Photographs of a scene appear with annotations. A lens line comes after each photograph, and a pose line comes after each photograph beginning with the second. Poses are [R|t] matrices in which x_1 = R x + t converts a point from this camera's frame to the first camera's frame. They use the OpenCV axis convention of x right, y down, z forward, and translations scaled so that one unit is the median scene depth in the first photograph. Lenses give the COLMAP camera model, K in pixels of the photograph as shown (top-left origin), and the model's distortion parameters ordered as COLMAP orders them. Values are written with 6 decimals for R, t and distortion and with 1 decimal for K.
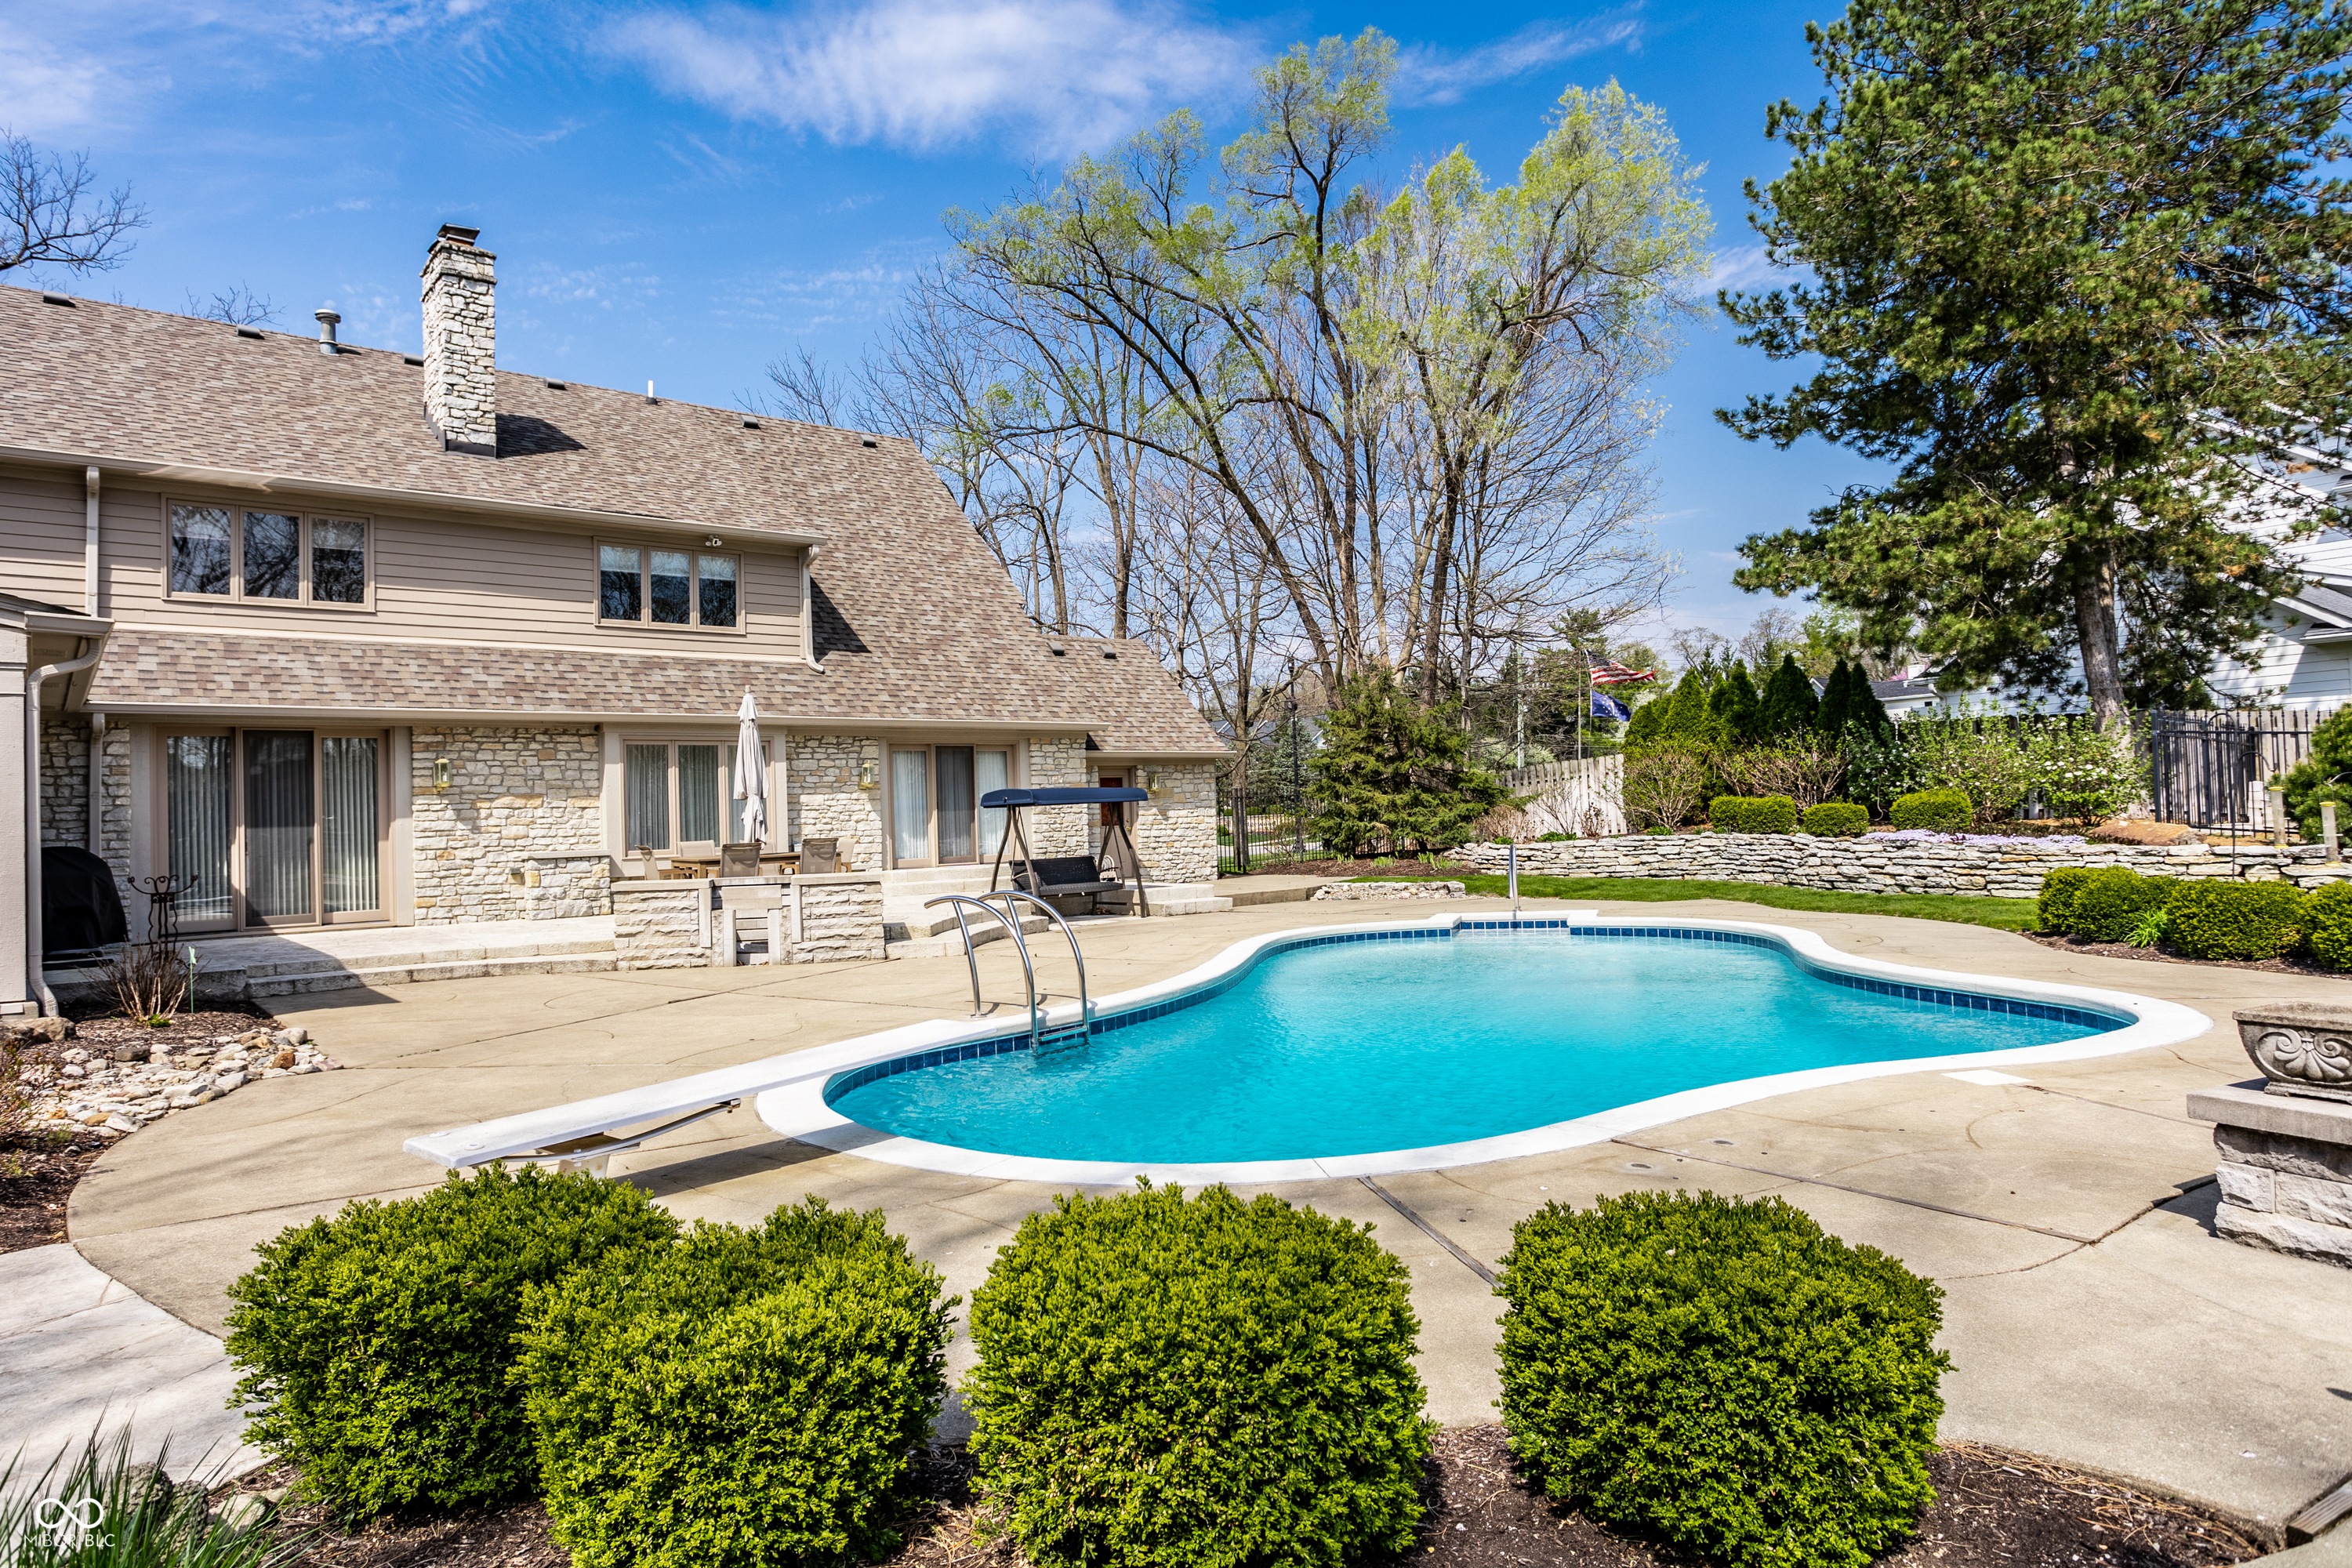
lens RADIAL K [[1421.1, 0, 1173.5], [0, 1421.1, 779.1], [0, 0, 1]] dist [0.002024, 0.011449]
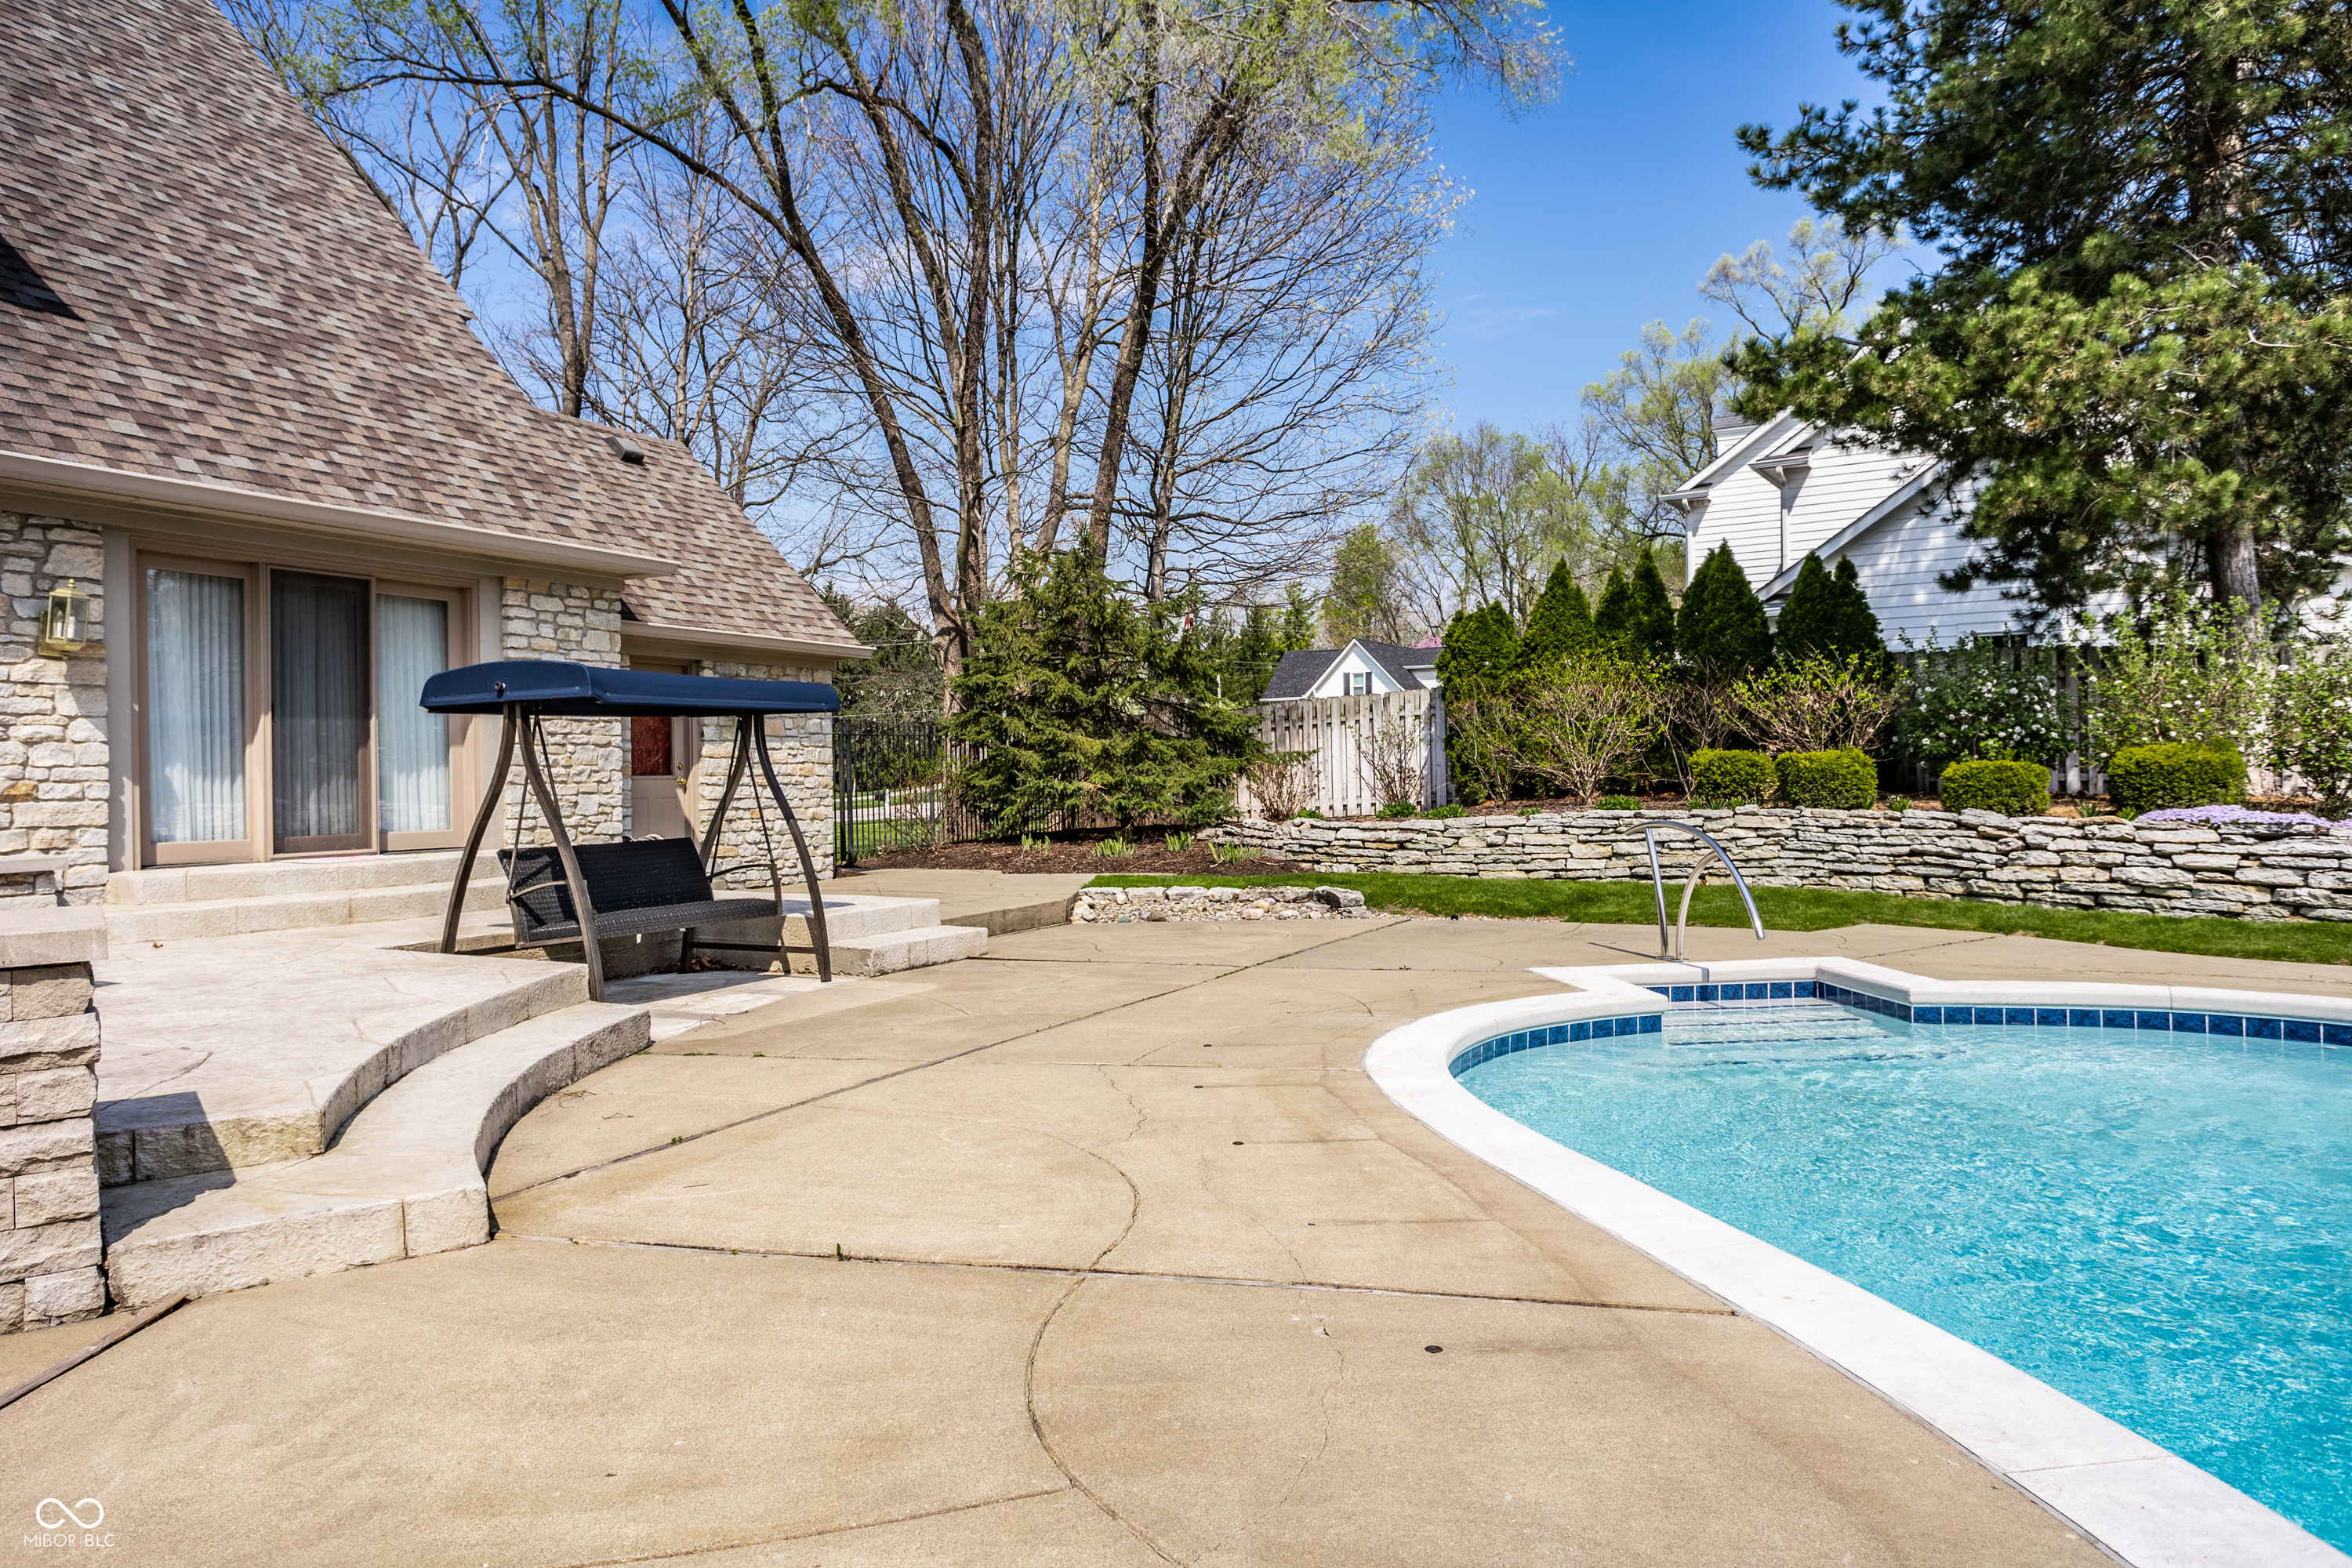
lens RADIAL K [[1553.3, 0, 1154.9], [0, 1553.3, 759.4], [0, 0, 1]] dist [0.020951, 0.006510]
pose [[0.926949, 0.026781, 0.374231, -0.095504], [-0.029309, 0.999570, 0.001063, 0.024011], [-0.374042, -0.011954, 0.927335, 0.470715]]
